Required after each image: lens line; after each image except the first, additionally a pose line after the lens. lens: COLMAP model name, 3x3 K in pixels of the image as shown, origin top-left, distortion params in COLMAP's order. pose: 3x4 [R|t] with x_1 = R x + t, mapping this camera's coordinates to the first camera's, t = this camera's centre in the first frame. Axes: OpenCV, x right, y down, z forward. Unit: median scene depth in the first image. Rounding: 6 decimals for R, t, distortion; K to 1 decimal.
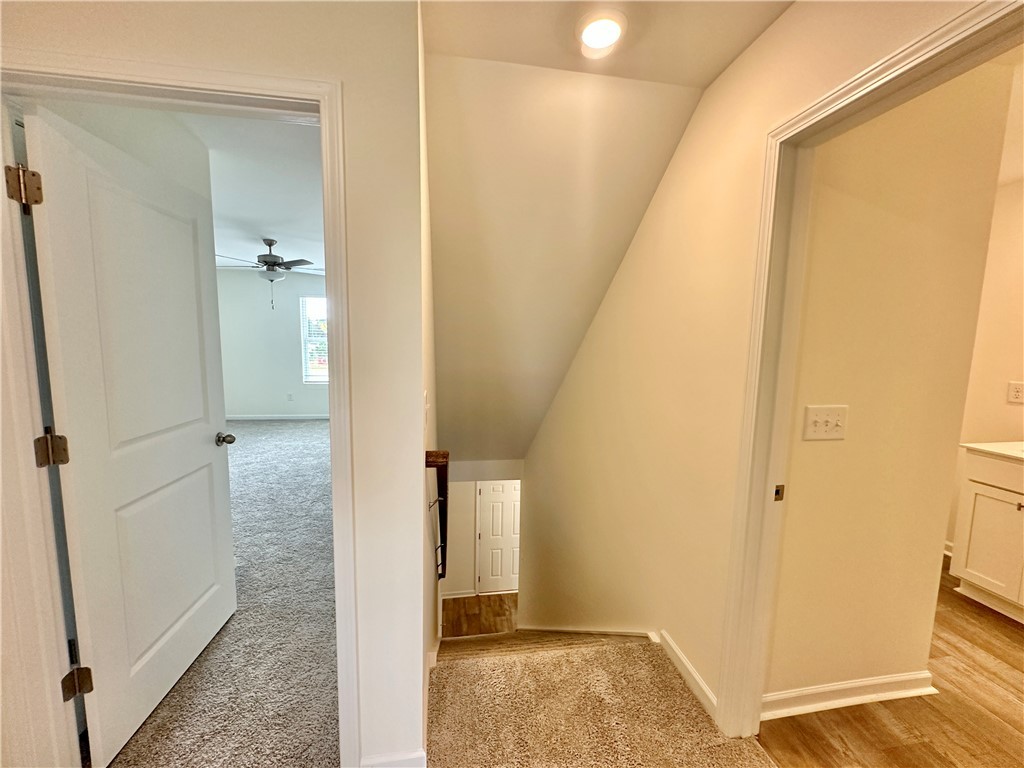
lens RADIAL K [[407.7, 0, 511.5], [0, 407.7, 382.5], [0, 0, 1]] dist [-0.002547, 0.000157]
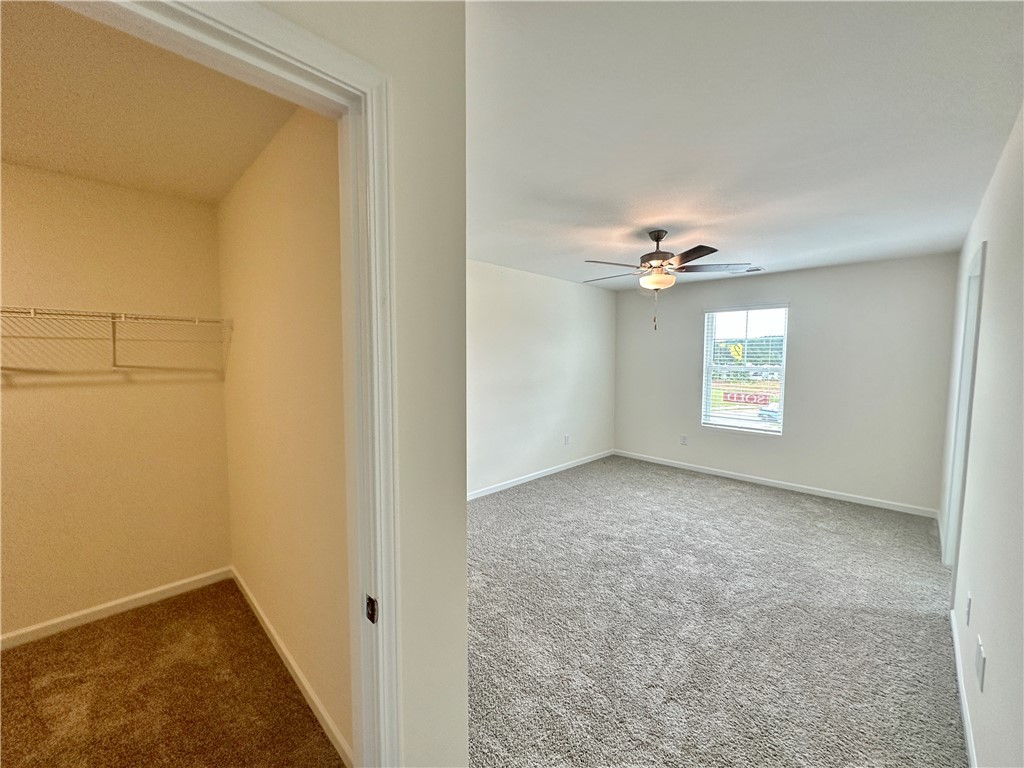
lens RADIAL K [[407.7, 0, 511.5], [0, 407.7, 382.5], [0, 0, 1]] dist [-0.002547, 0.000157]
pose [[0.584806, 0.045590, -0.809891, -0.165073], [-0.084063, 0.996450, -0.004609, -0.068971], [0.806805, 0.070777, 0.586563, 0.409540]]
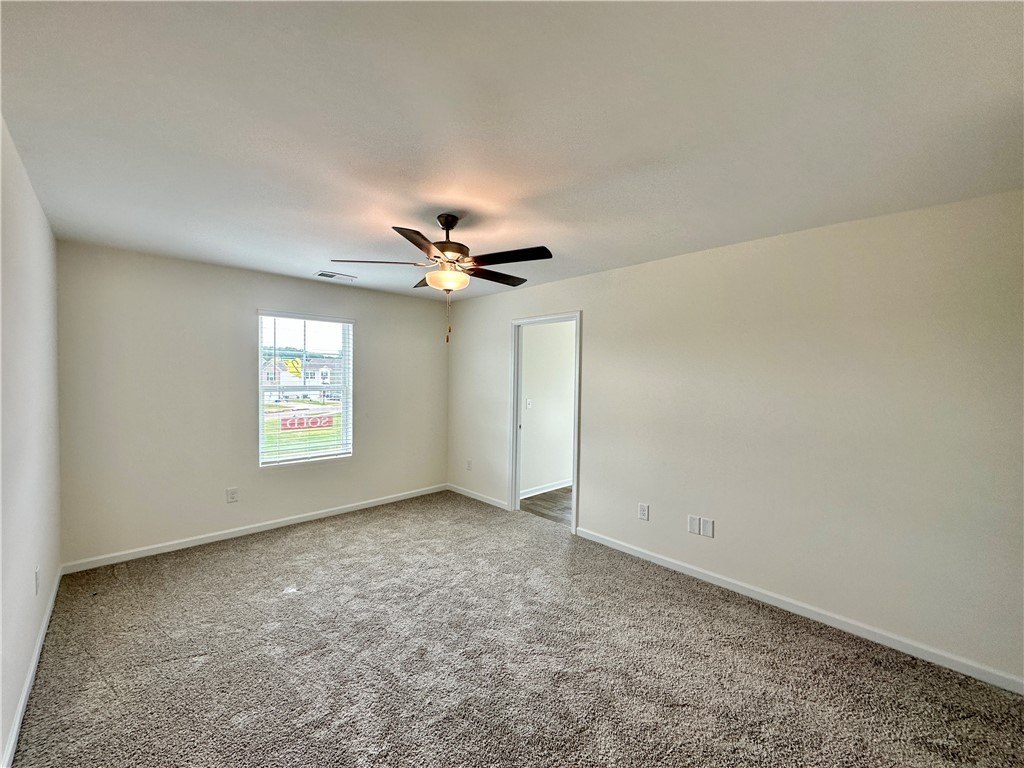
lens RADIAL K [[405.2, 0, 524.8], [0, 405.2, 384.2], [0, 0, 1]] dist [-0.045403, 0.000073]
pose [[0.811711, -0.018064, 0.583779, -0.851851], [0.061269, 0.996640, -0.054353, -0.094104], [-0.580836, 0.079886, 0.810091, 0.536907]]
